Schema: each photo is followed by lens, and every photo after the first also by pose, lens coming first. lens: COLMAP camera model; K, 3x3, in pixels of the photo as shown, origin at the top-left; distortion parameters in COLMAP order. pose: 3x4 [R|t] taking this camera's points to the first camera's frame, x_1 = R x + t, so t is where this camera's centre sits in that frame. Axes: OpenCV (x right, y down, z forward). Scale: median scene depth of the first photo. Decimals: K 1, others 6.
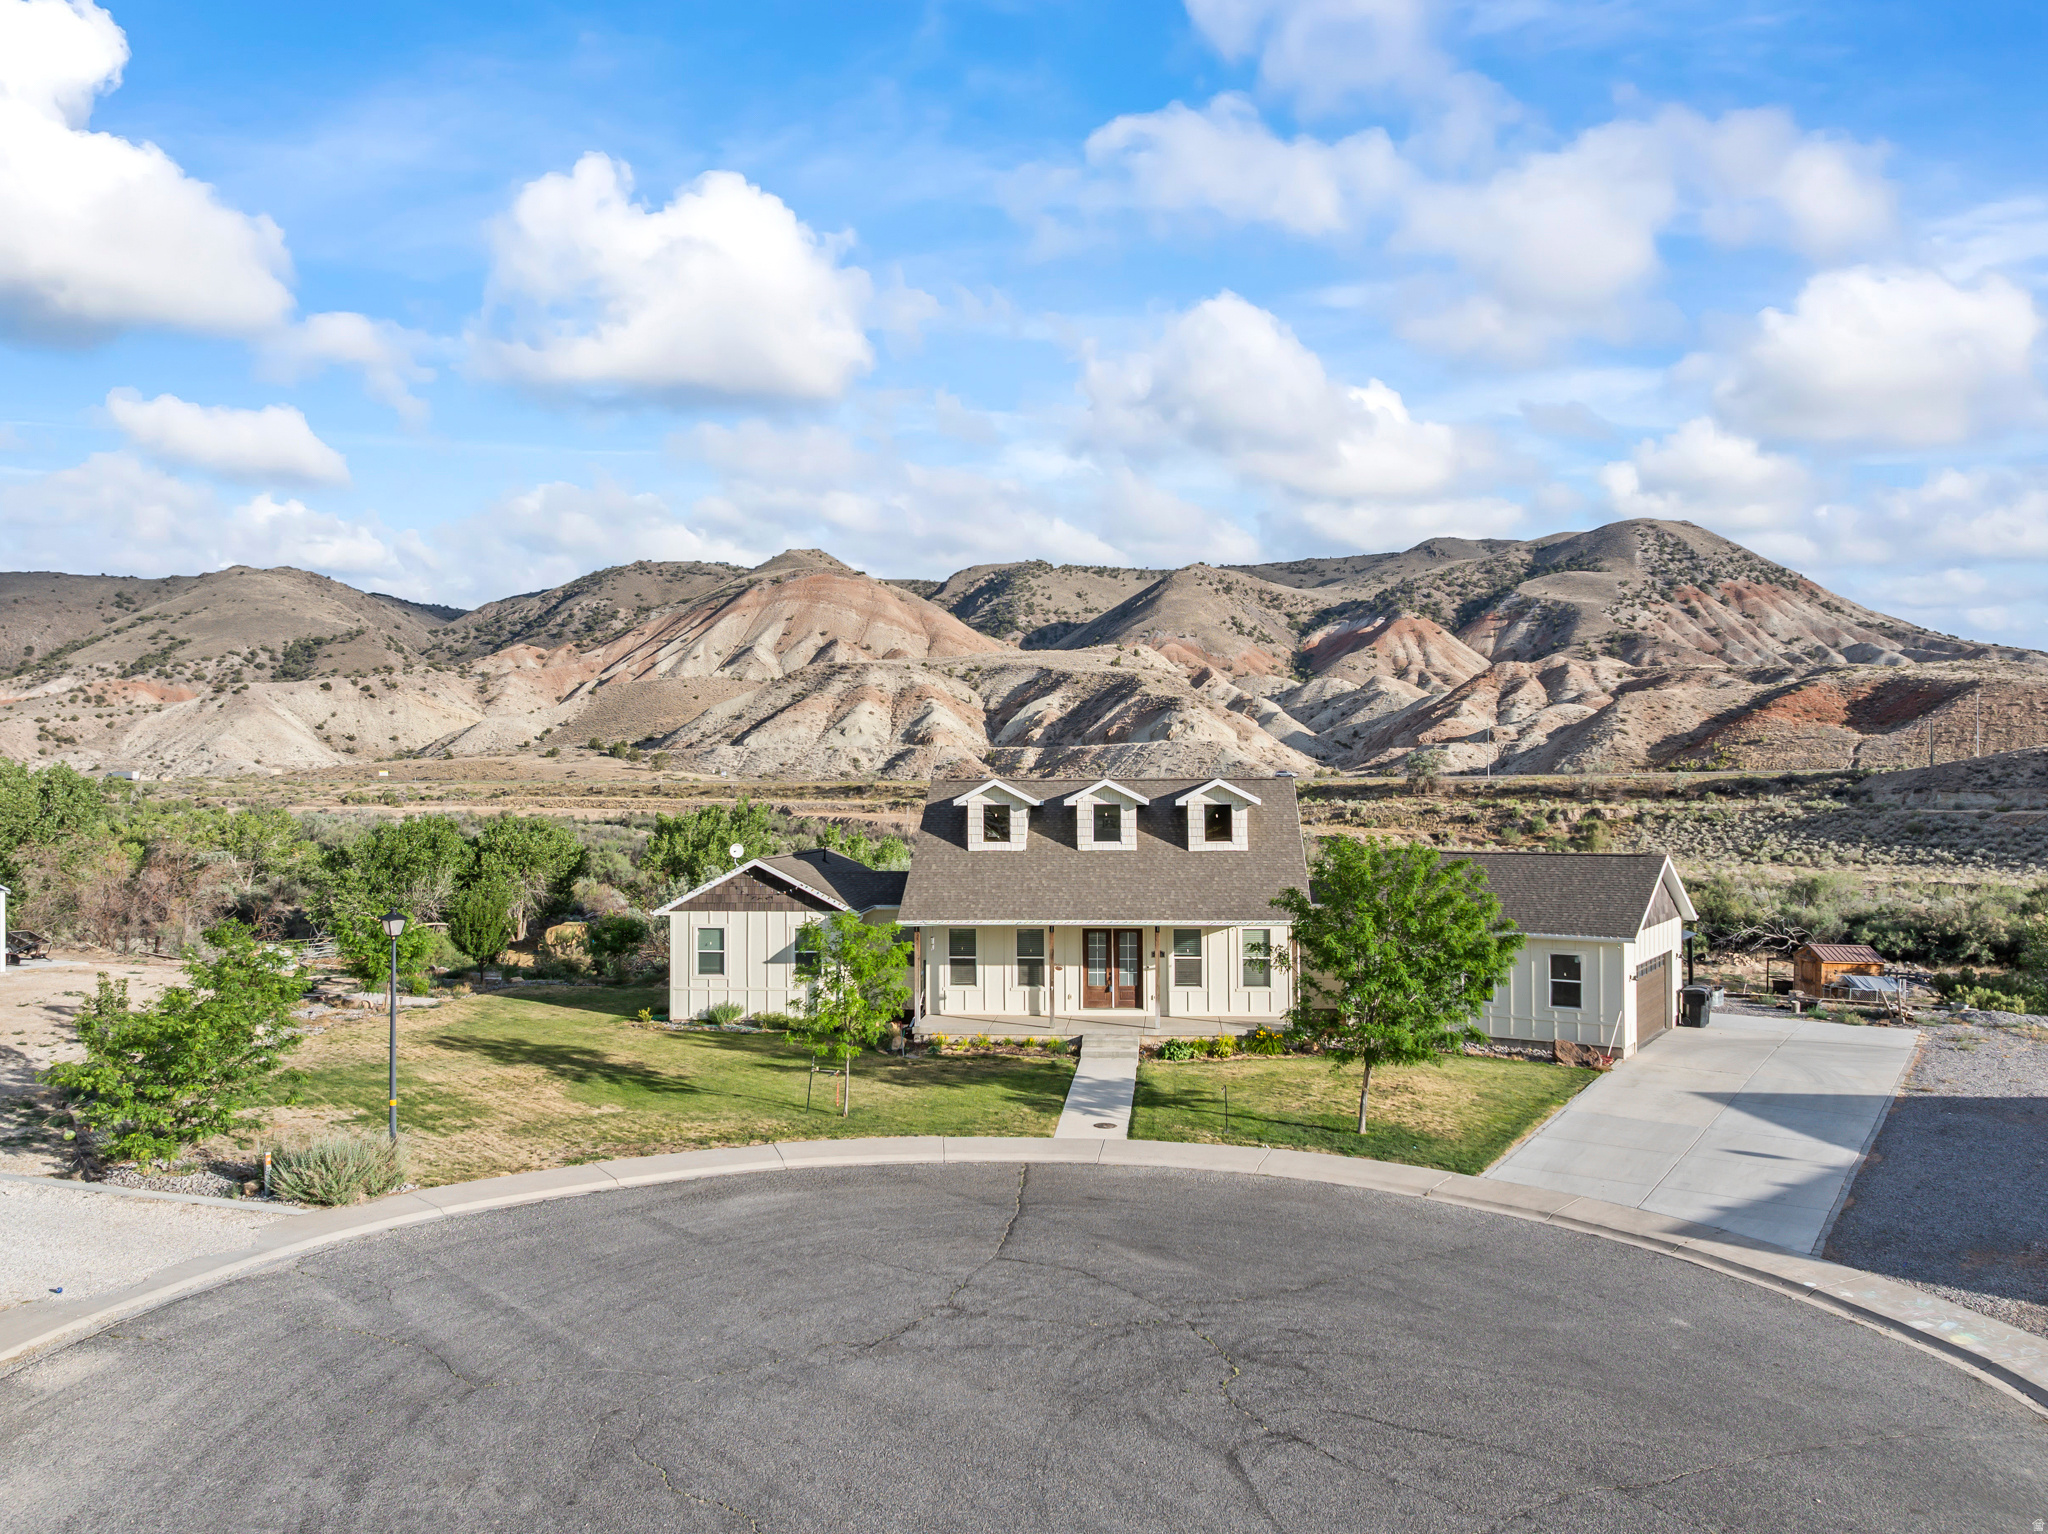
lens RADIAL K [[1454.6, 0, 1069.6], [0, 1454.6, 766.2], [0, 0, 1]] dist [-0.027943, -0.014571]
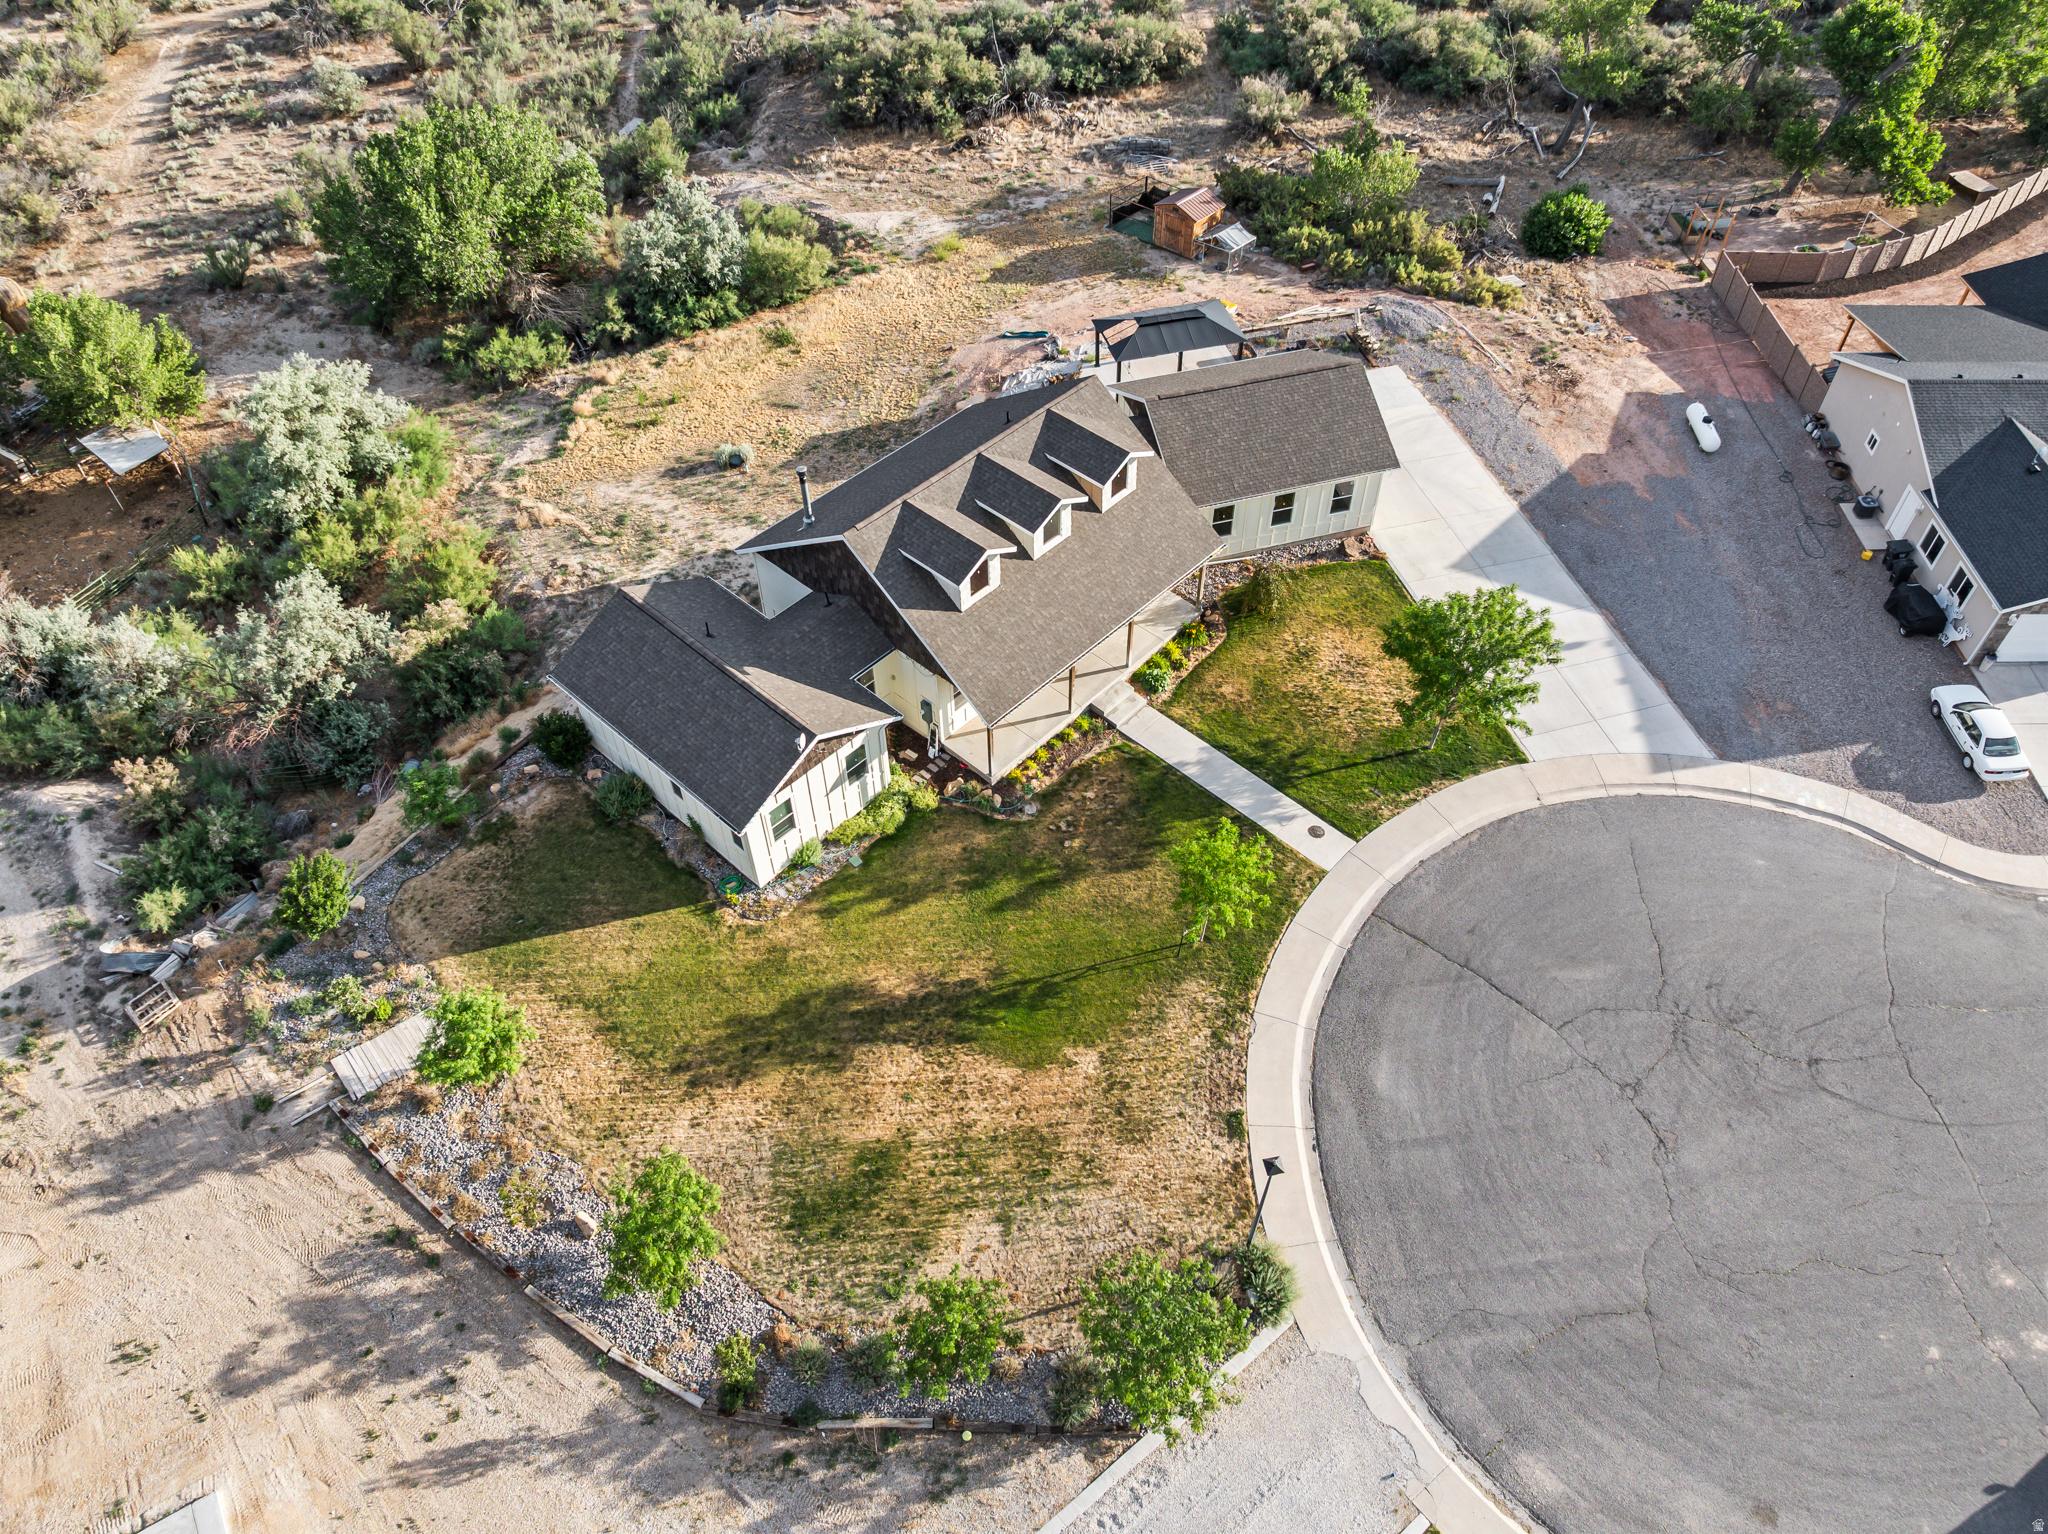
lens RADIAL K [[1441.2, 0, 1034.1], [0, 1441.2, 757.6], [0, 0, 1]] dist [-0.037820, 0.002454]
pose [[0.629764, -0.577597, 0.519403, -0.061034], [-0.013327, 0.660523, 0.750687, -0.062254], [-0.776672, -0.479678, 0.408276, 0.048145]]
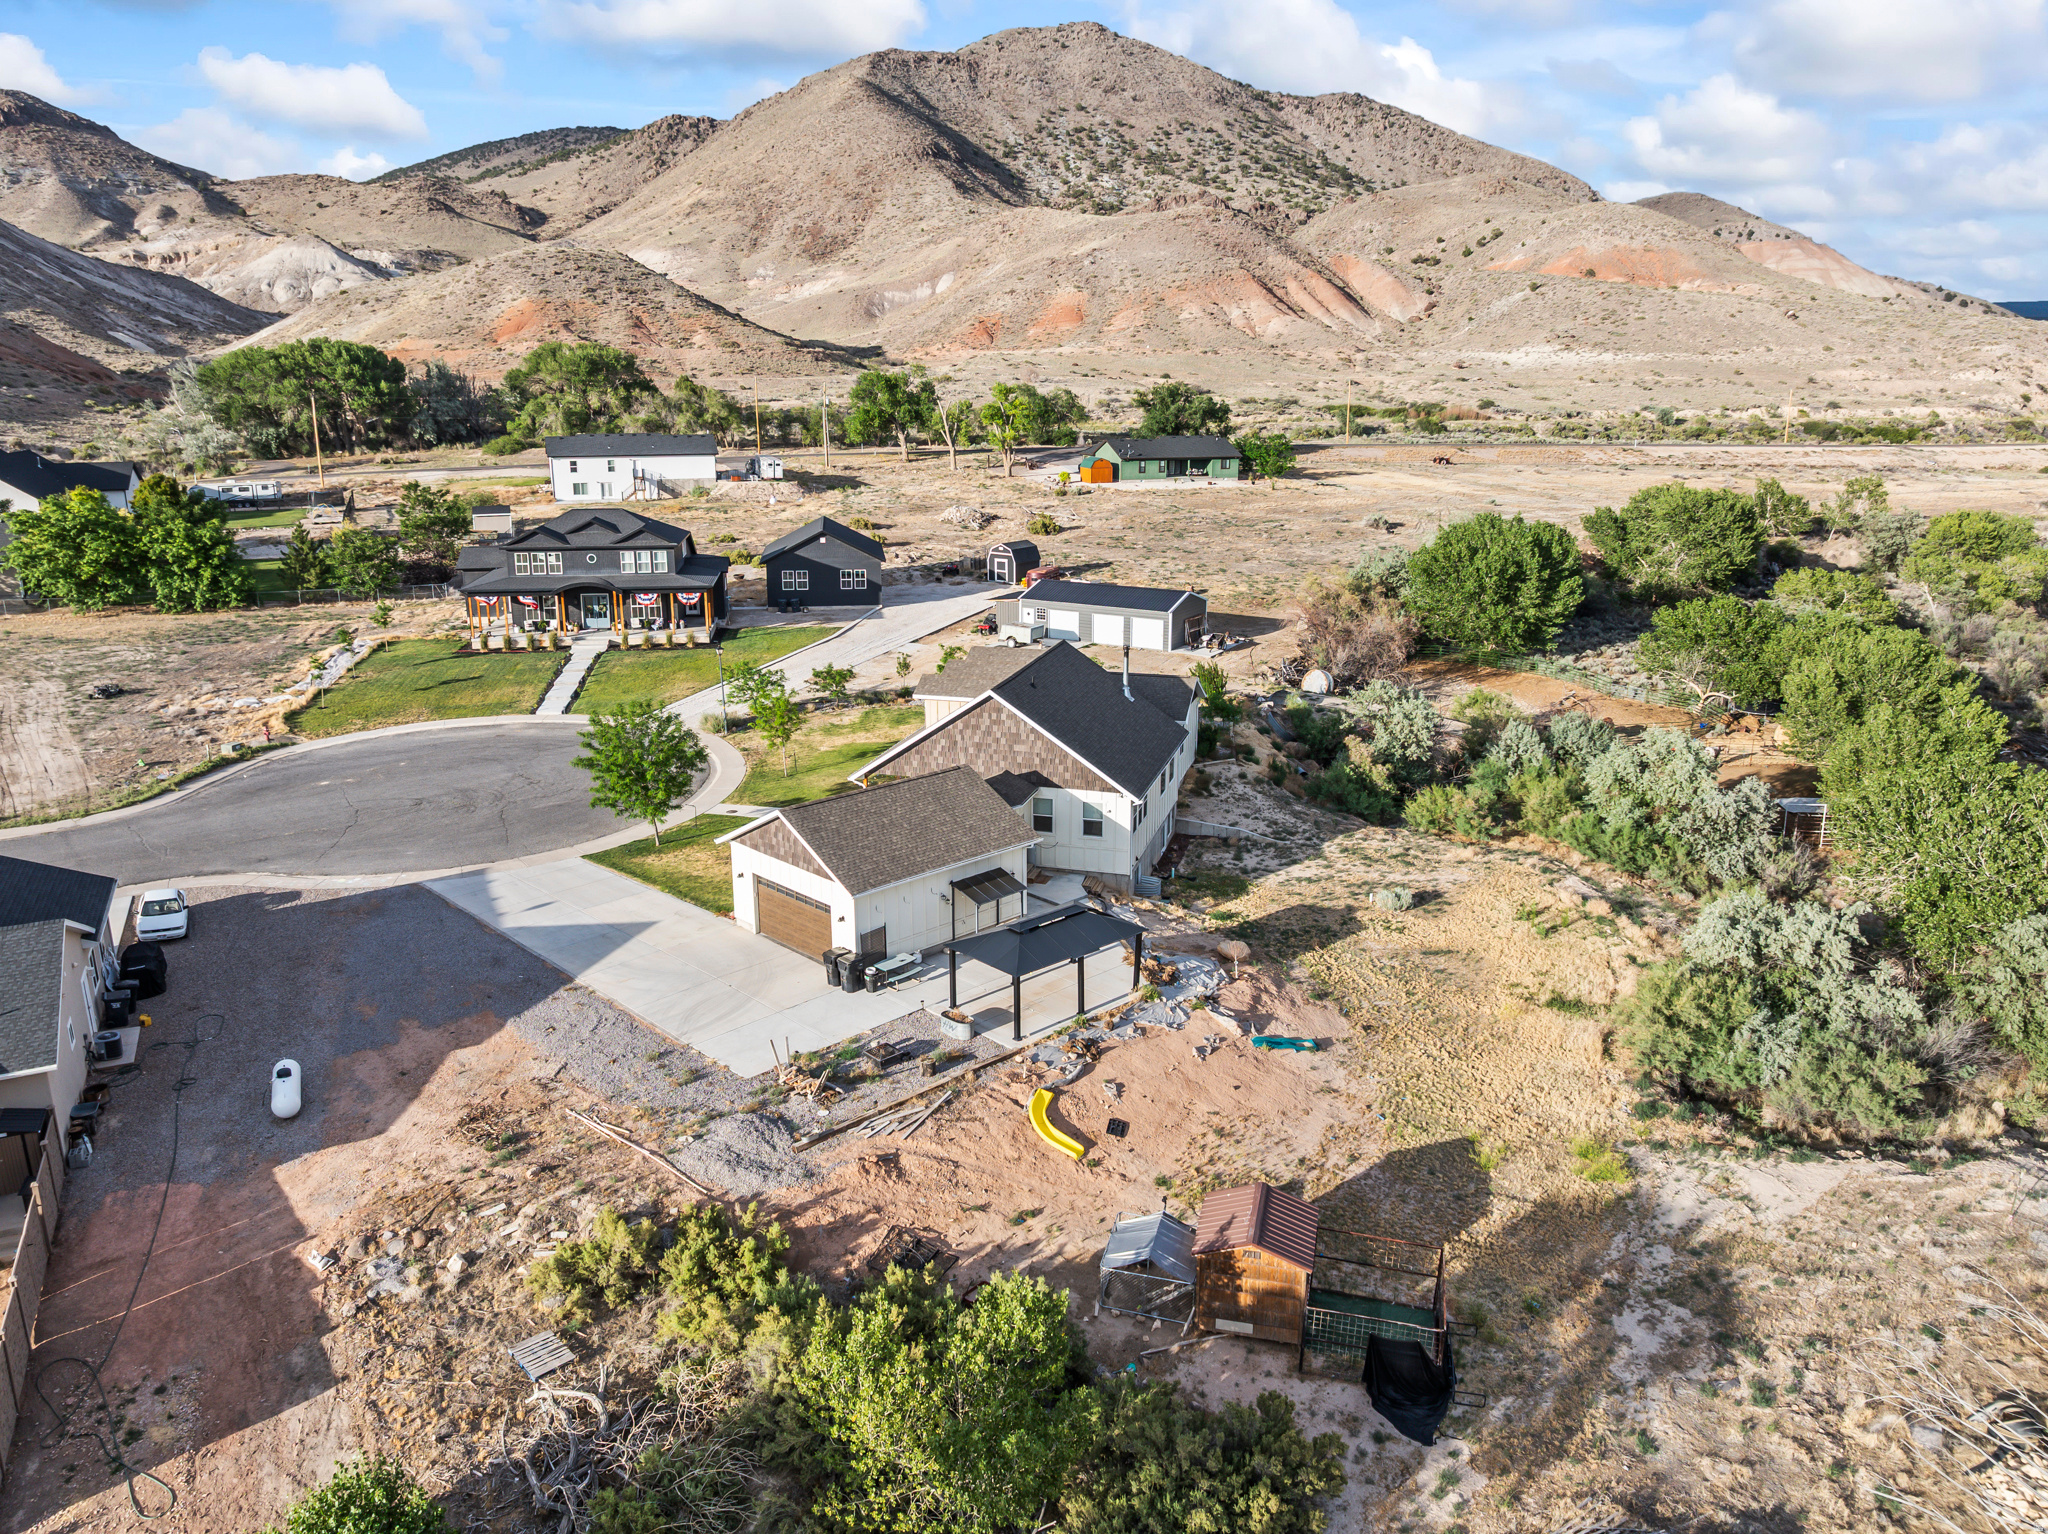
lens RADIAL K [[1441.2, 0, 1034.1], [0, 1441.2, 757.6], [0, 0, 1]] dist [-0.037820, 0.002454]
pose [[-0.202565, 0.255903, -0.945241, 0.136349], [0.017432, 0.966042, 0.257798, -0.026012], [0.979114, 0.035743, -0.200147, 0.132719]]
